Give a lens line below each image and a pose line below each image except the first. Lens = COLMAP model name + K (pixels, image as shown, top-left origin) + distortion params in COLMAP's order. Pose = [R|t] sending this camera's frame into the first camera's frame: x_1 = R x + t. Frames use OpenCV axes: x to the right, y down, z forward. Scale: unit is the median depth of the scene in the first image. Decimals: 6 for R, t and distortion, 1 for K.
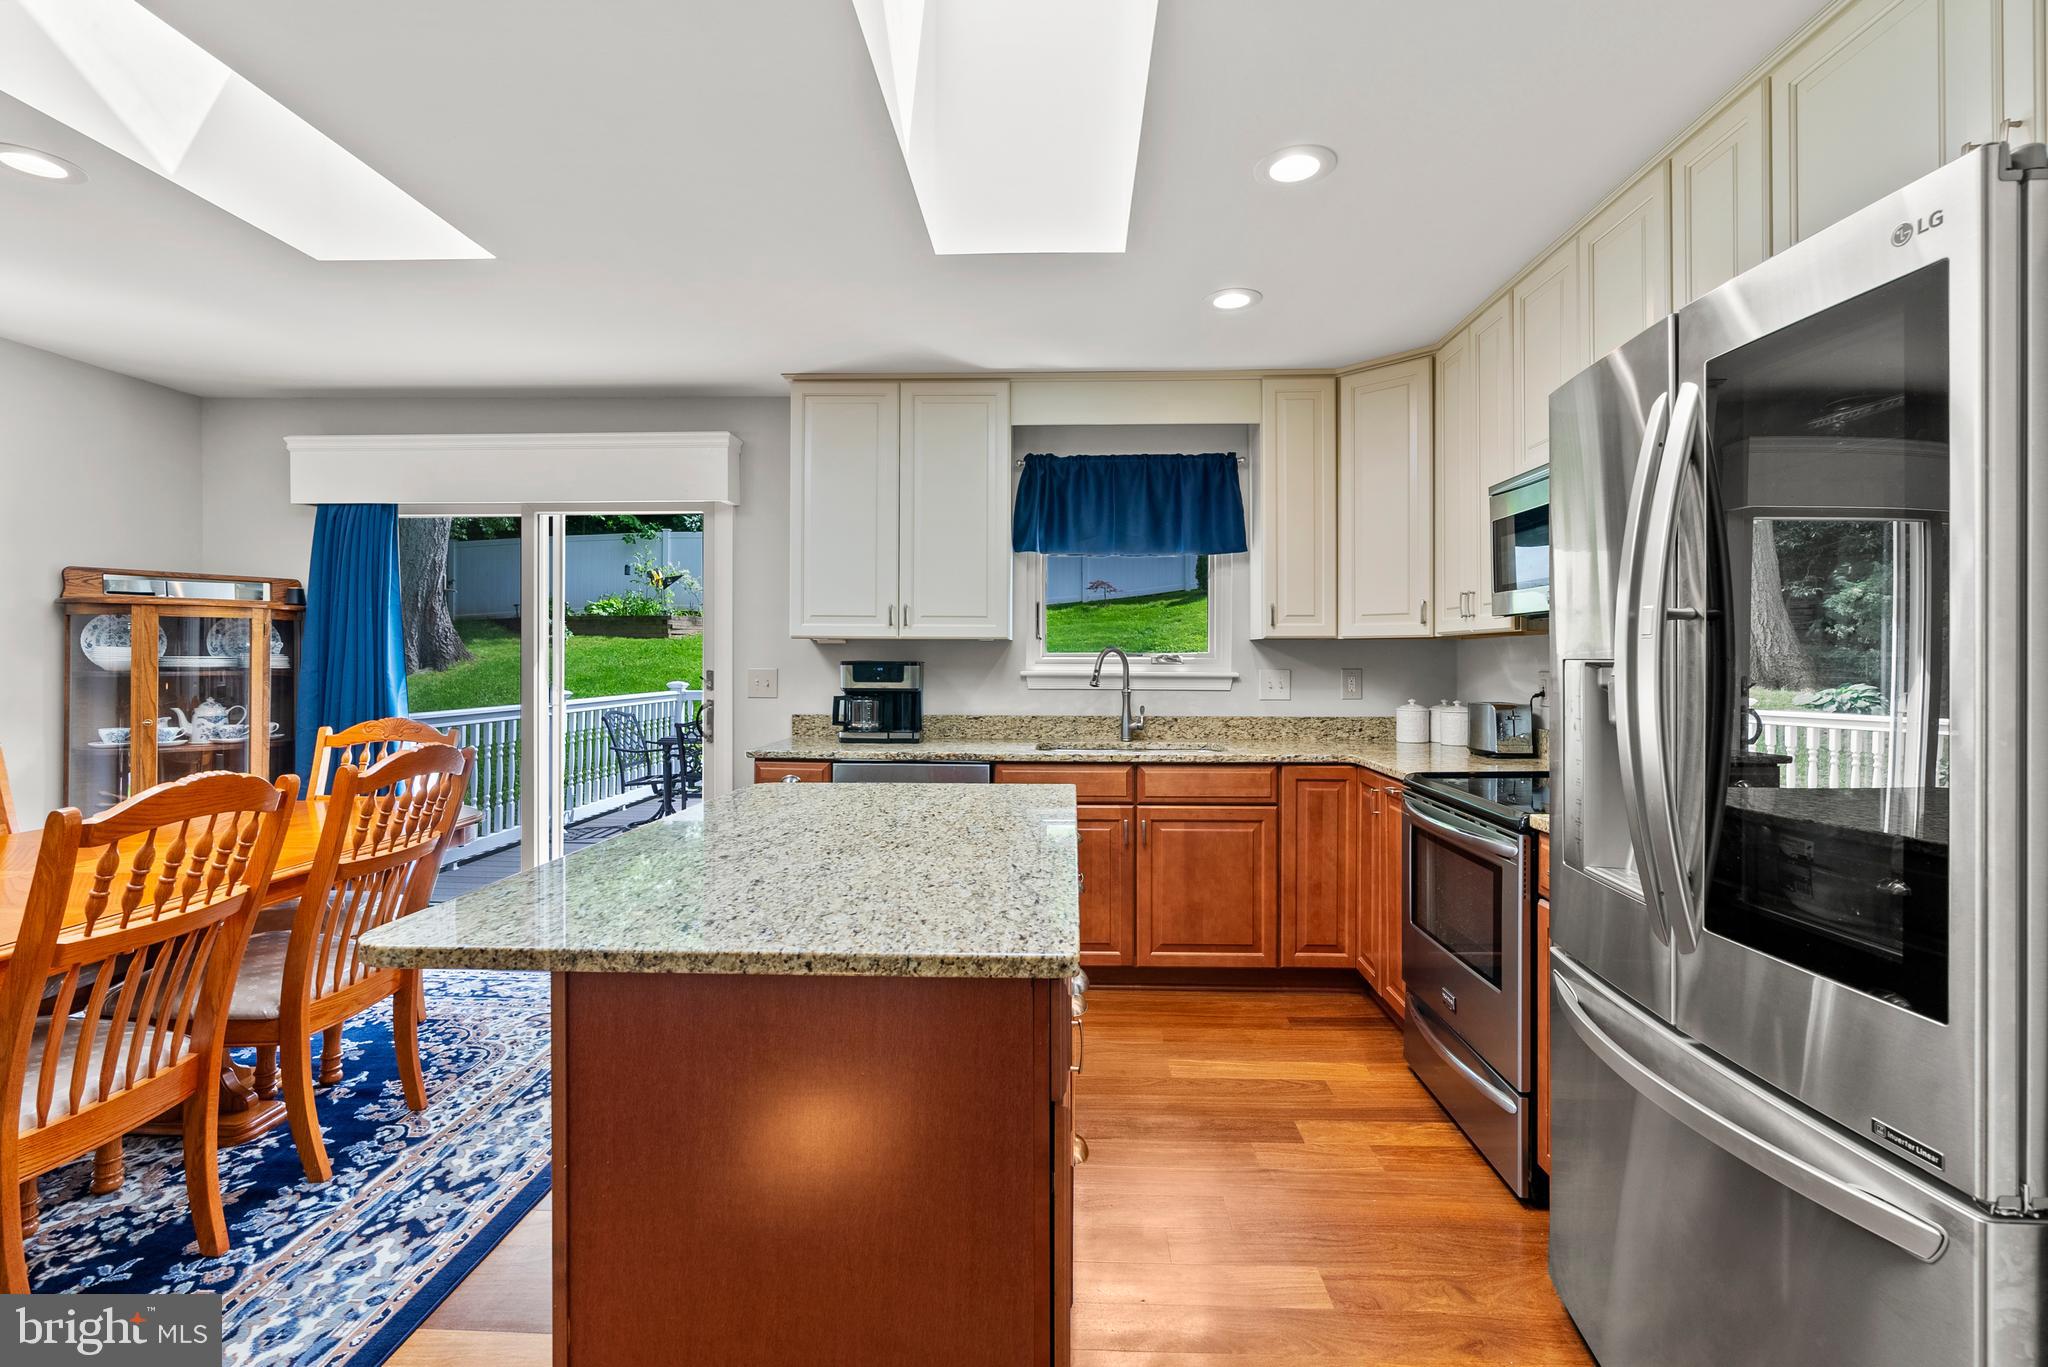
lens RADIAL K [[904.7, 0, 1021.8], [0, 904.7, 652.1], [0, 0, 1]] dist [-0.005776, 0.000896]
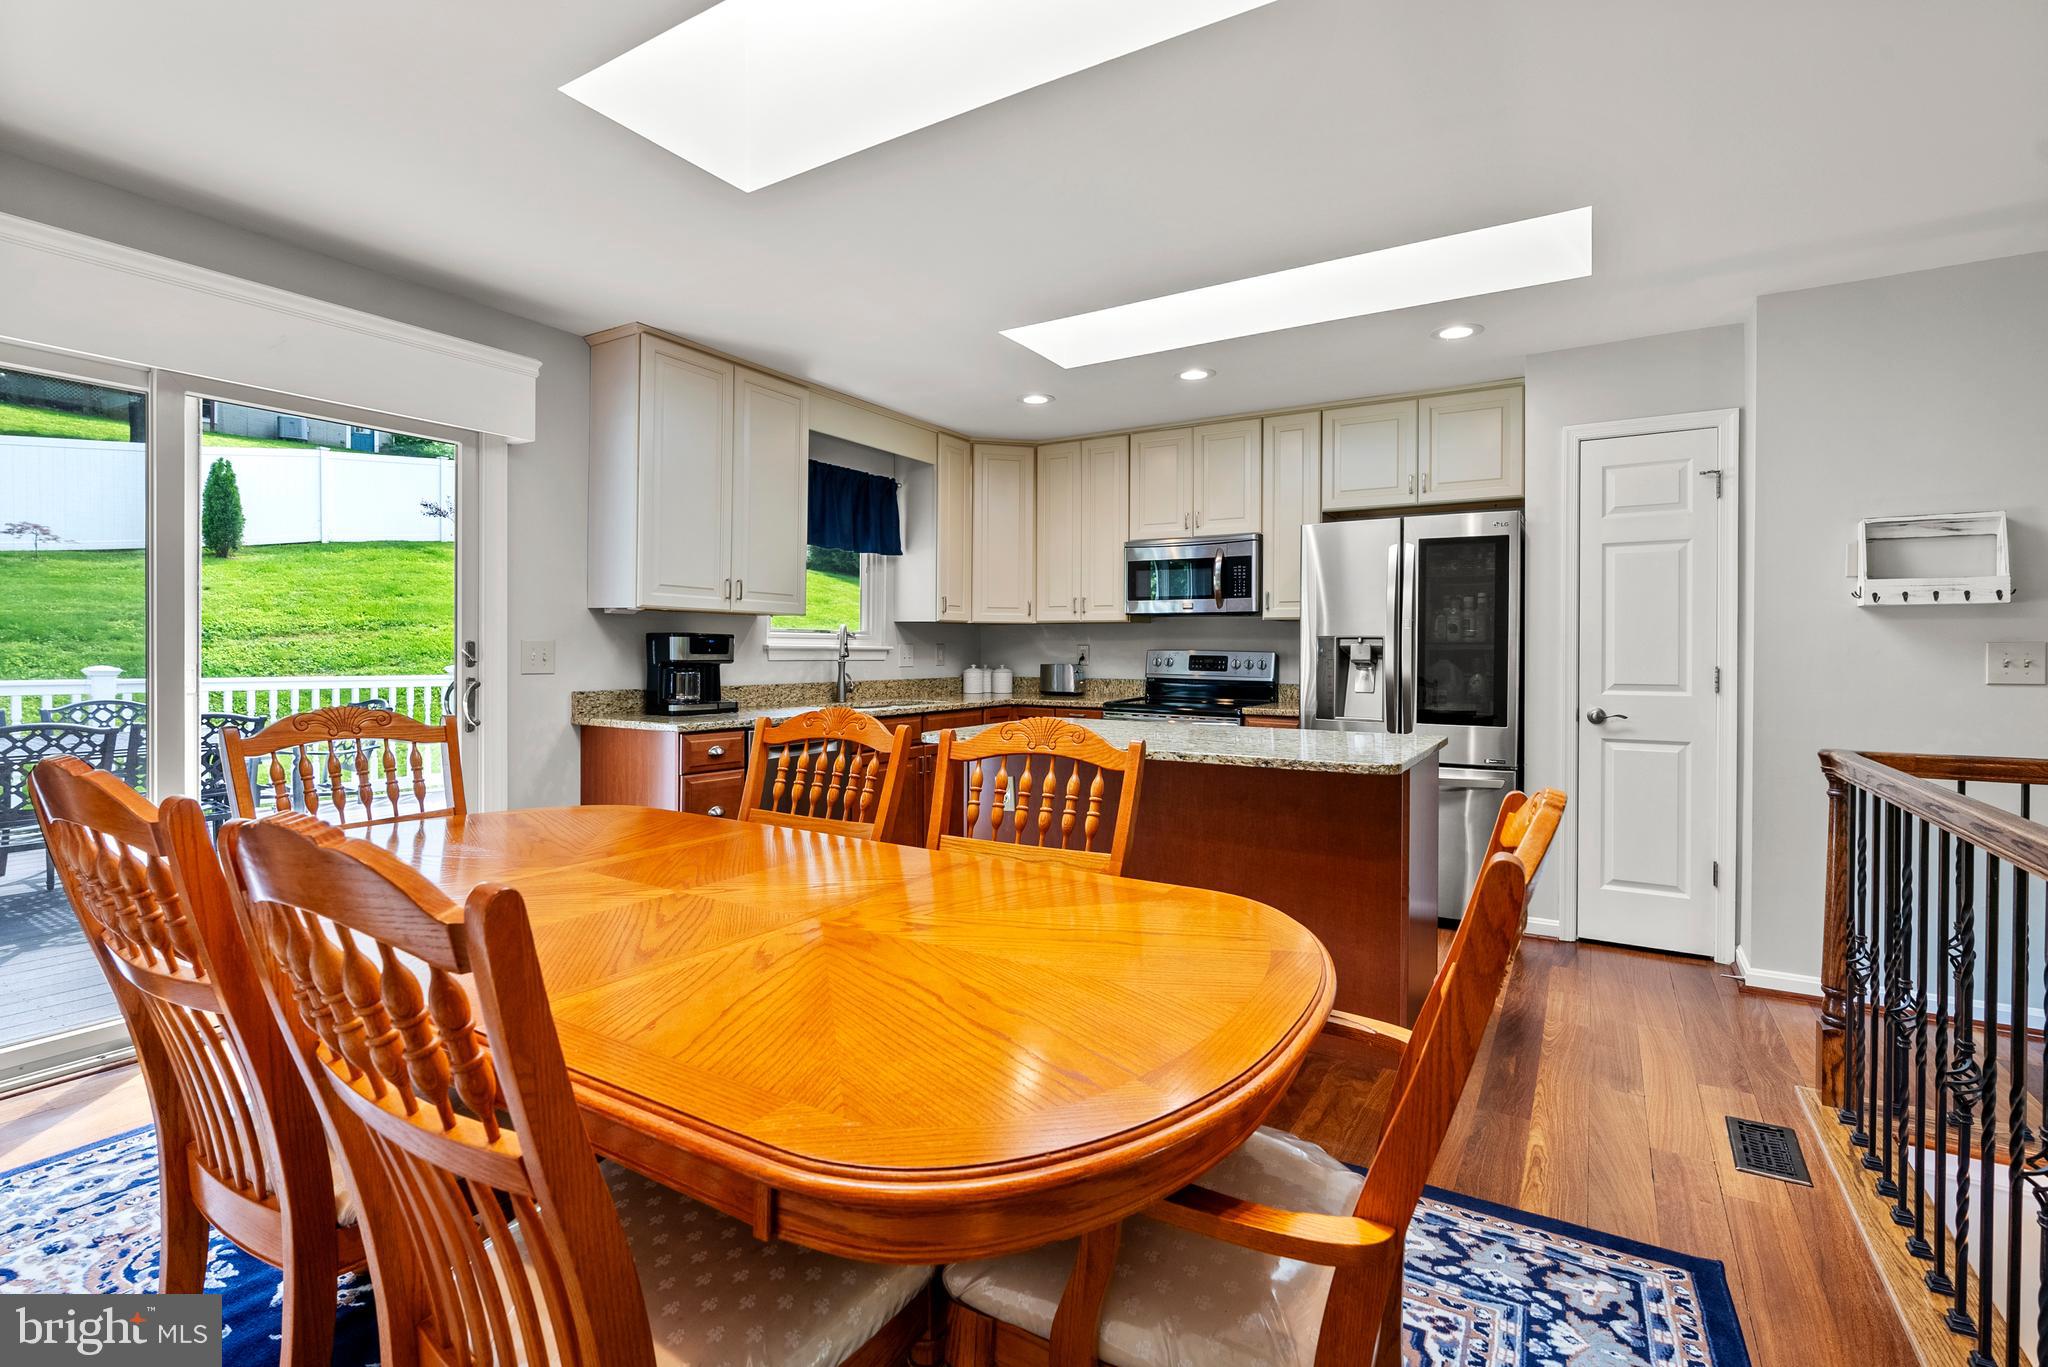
lens RADIAL K [[939.7, 0, 1016.8], [0, 939.7, 664.0], [0, 0, 1]] dist [-0.003475, -0.001576]
pose [[0.496288, -0.013964, 0.868045, -0.876776], [-0.010206, 0.999708, 0.021917, 0.016900], [-0.868098, -0.019736, 0.496001, 0.173003]]
